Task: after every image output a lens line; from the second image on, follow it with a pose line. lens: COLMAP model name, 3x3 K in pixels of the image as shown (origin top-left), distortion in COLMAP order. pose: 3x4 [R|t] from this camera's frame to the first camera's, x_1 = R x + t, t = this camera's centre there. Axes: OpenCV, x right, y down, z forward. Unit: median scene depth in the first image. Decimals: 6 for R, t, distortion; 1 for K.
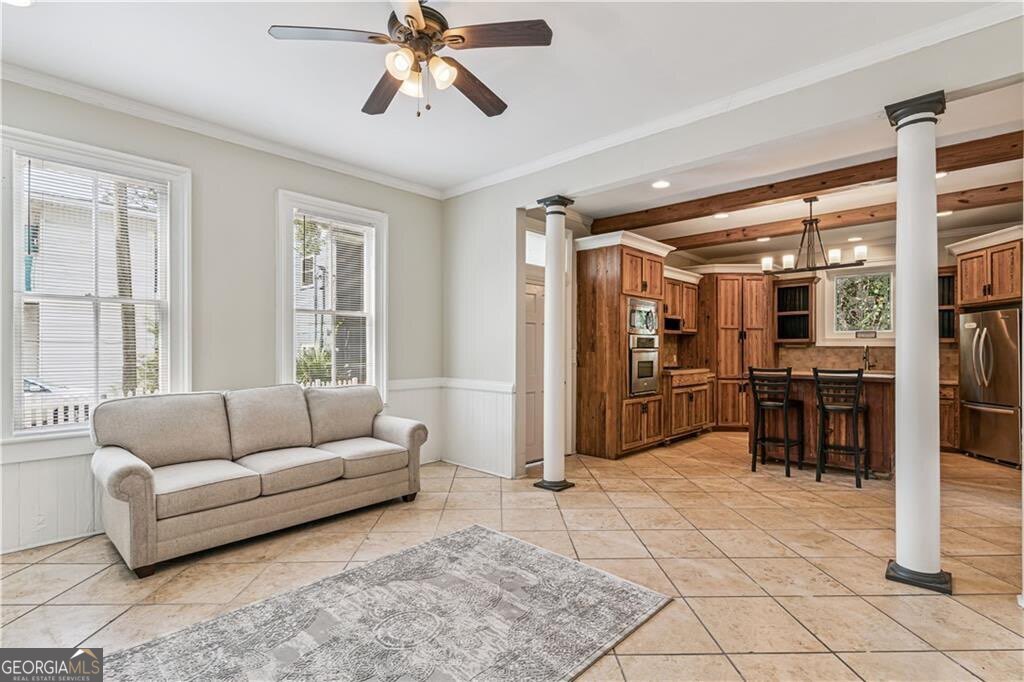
lens RADIAL K [[489.4, 0, 507.9], [0, 489.4, 346.9], [0, 0, 1]] dist [0.003248, 0.000878]
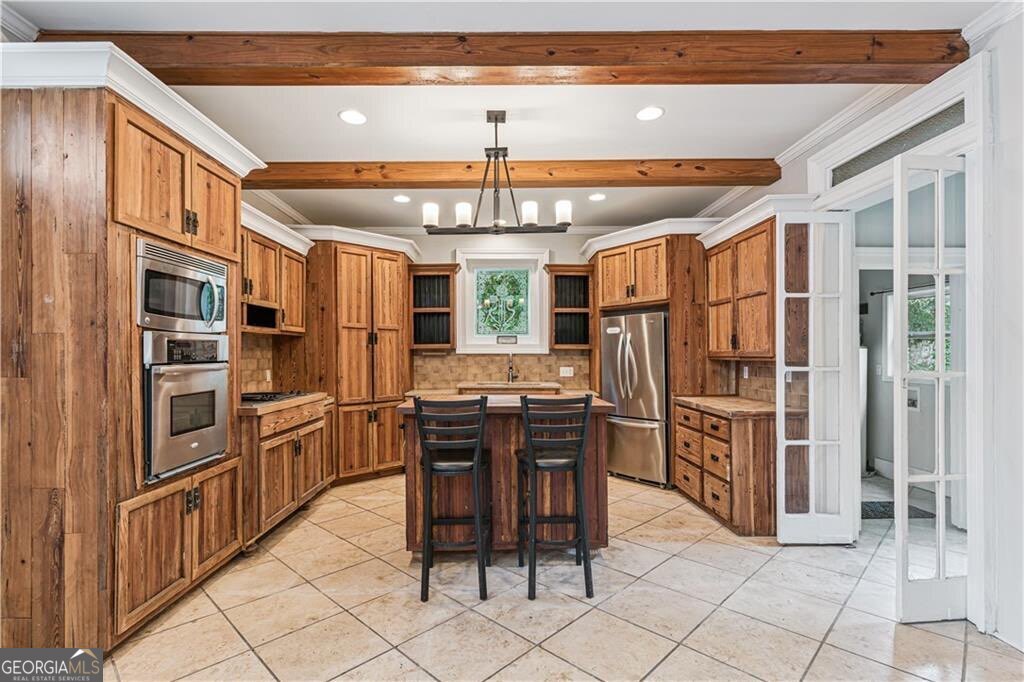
lens RADIAL K [[489.4, 0, 501.4], [0, 489.4, 354.1], [0, 0, 1]] dist [0.003248, 0.000878]
pose [[0.721881, -0.008008, 0.691971, 0.181254], [0.004785, 0.999967, 0.006580, -0.007534], [-0.692001, -0.001439, 0.721895, 0.506848]]
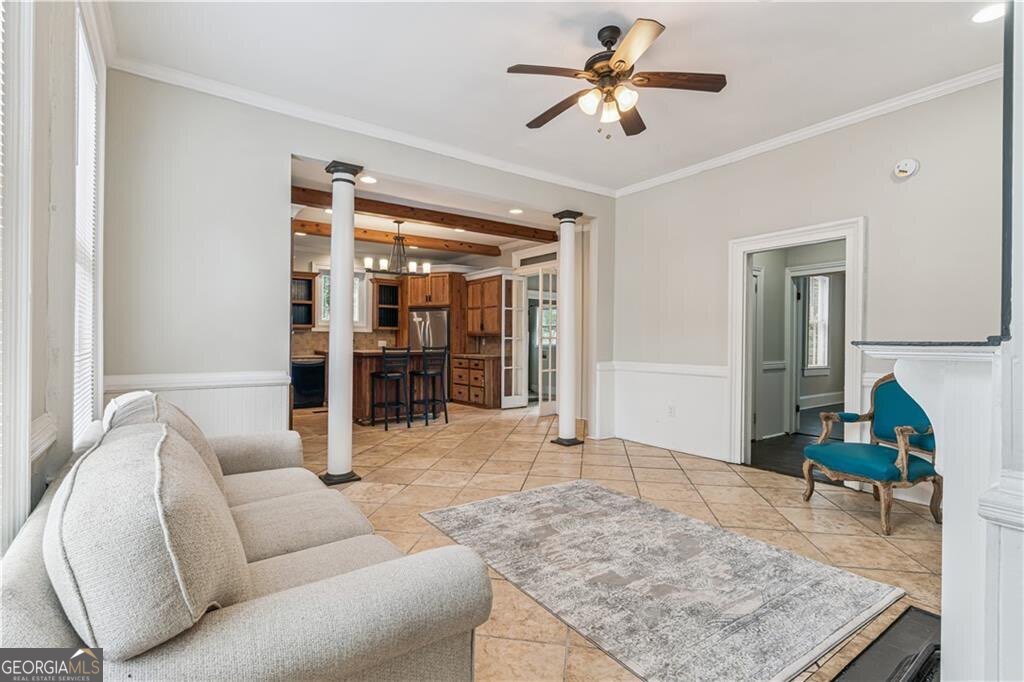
lens RADIAL K [[489.4, 0, 510.3], [0, 489.4, 338.1], [0, 0, 1]] dist [0.003248, 0.000878]
pose [[0.189040, -0.000002, 0.981969, -0.586434], [-0.005086, 0.999987, 0.000981, 0.014458], [-0.981956, -0.005180, 0.189037, 0.405499]]
